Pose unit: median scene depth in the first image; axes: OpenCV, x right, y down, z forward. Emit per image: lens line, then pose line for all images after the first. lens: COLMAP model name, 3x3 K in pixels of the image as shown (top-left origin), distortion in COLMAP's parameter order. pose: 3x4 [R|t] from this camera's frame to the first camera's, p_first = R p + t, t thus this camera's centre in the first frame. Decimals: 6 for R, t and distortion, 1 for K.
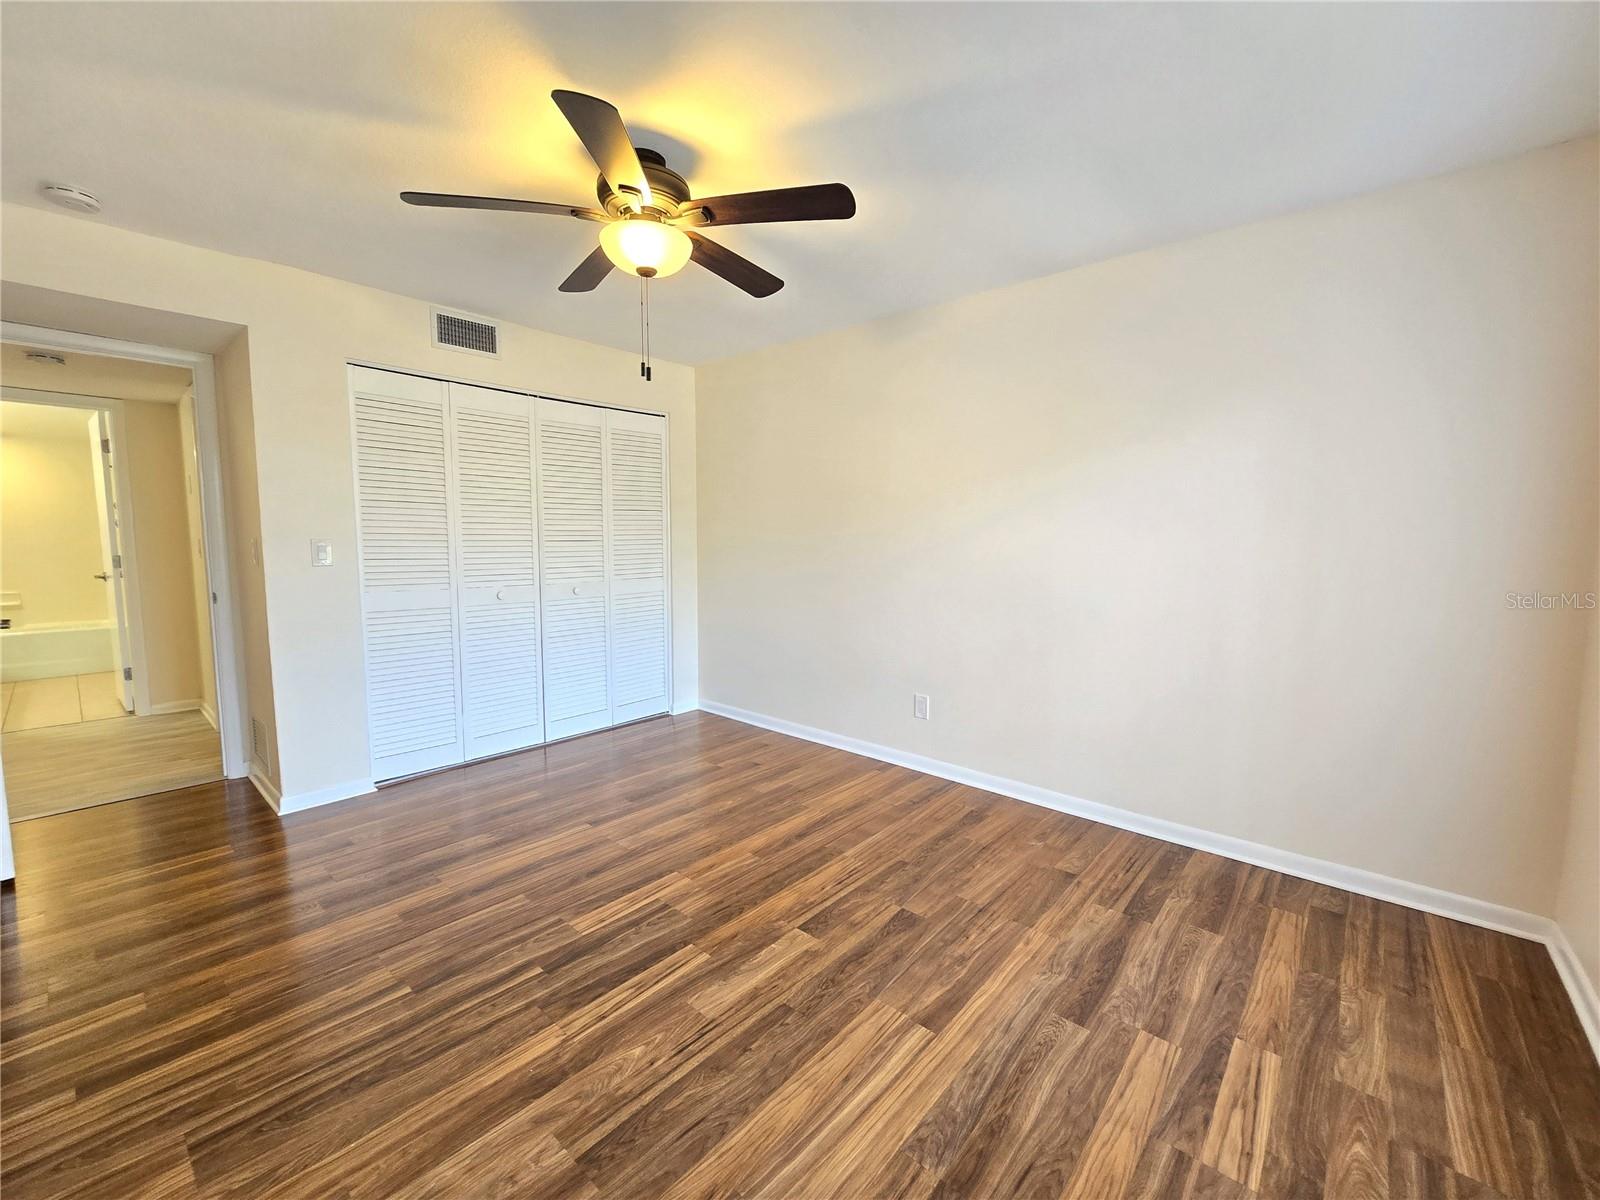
lens RADIAL K [[650.3, 0, 800.0], [0, 650.3, 600.0], [0, 0, 1]] dist [0.000226, -0.000566]
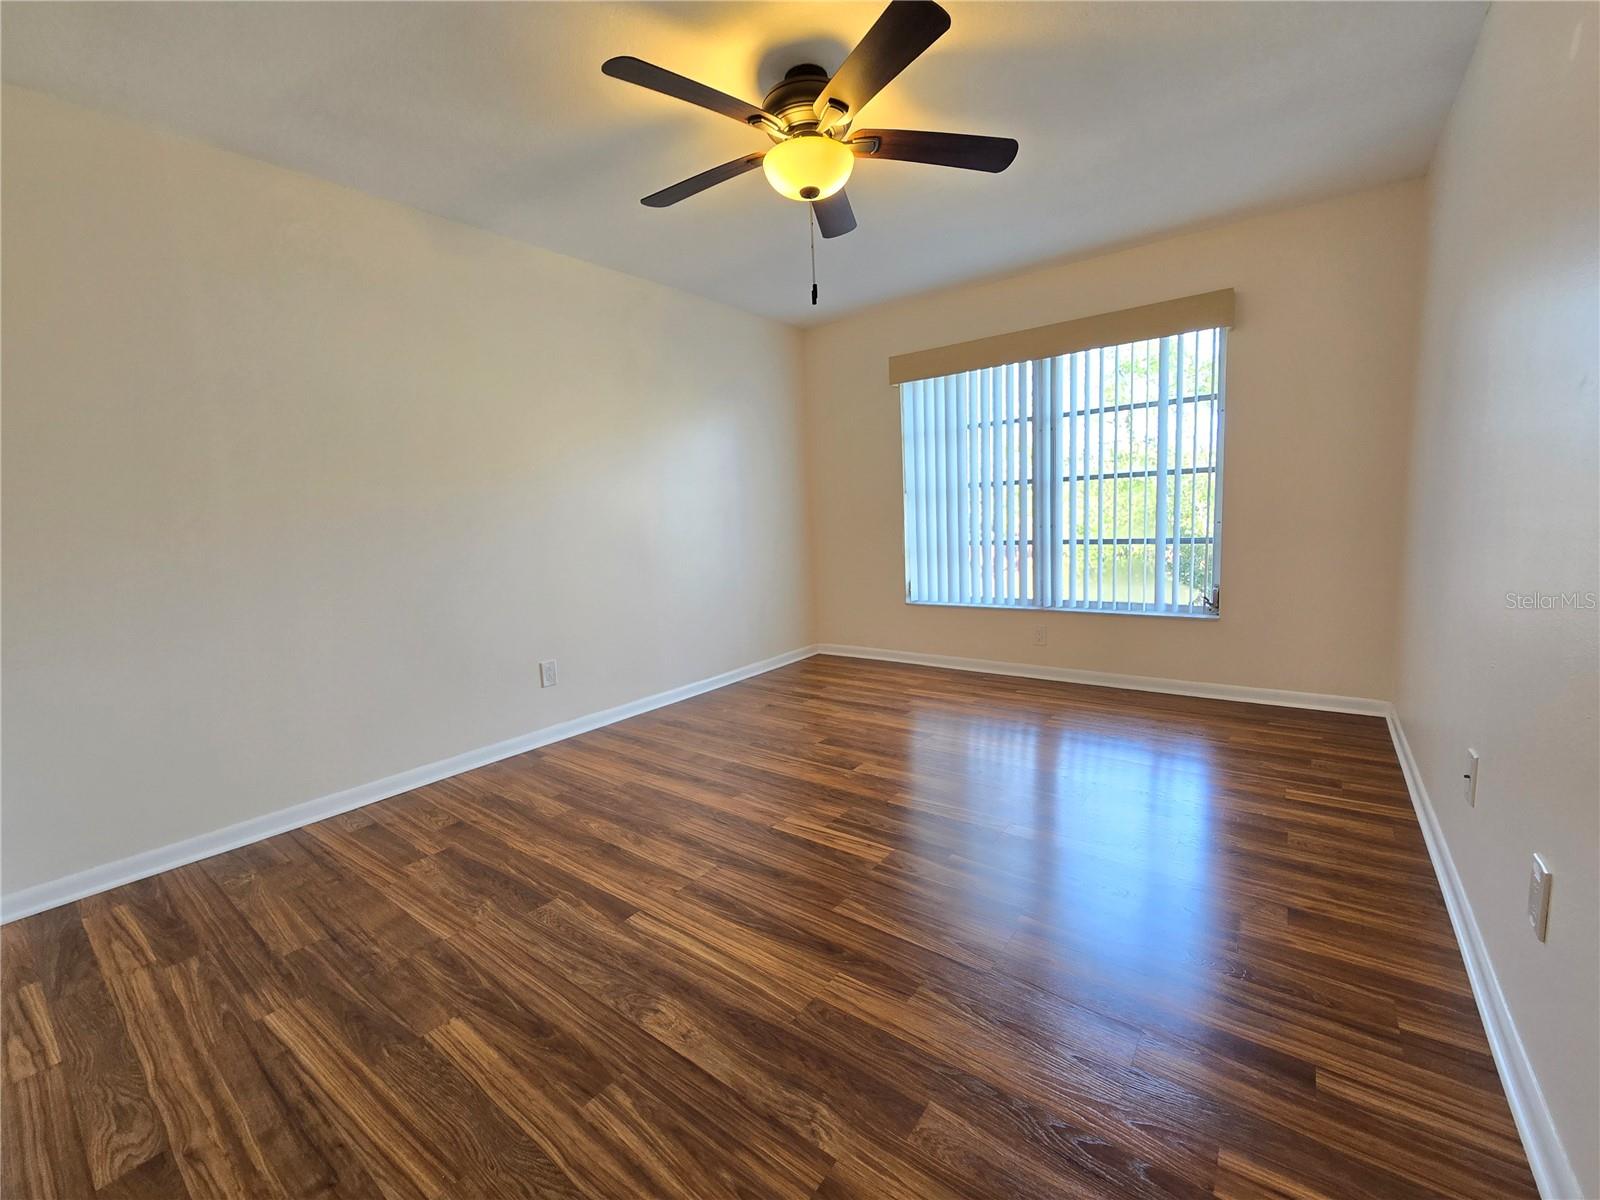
lens RADIAL K [[650.3, 0, 800.0], [0, 650.3, 600.0], [0, 0, 1]] dist [0.000226, -0.000566]
pose [[-0.061610, -0.130400, 0.989545, -1.025822], [0.144979, 0.979745, 0.138135, -0.025054], [-0.987515, 0.151973, -0.041457, 0.902933]]
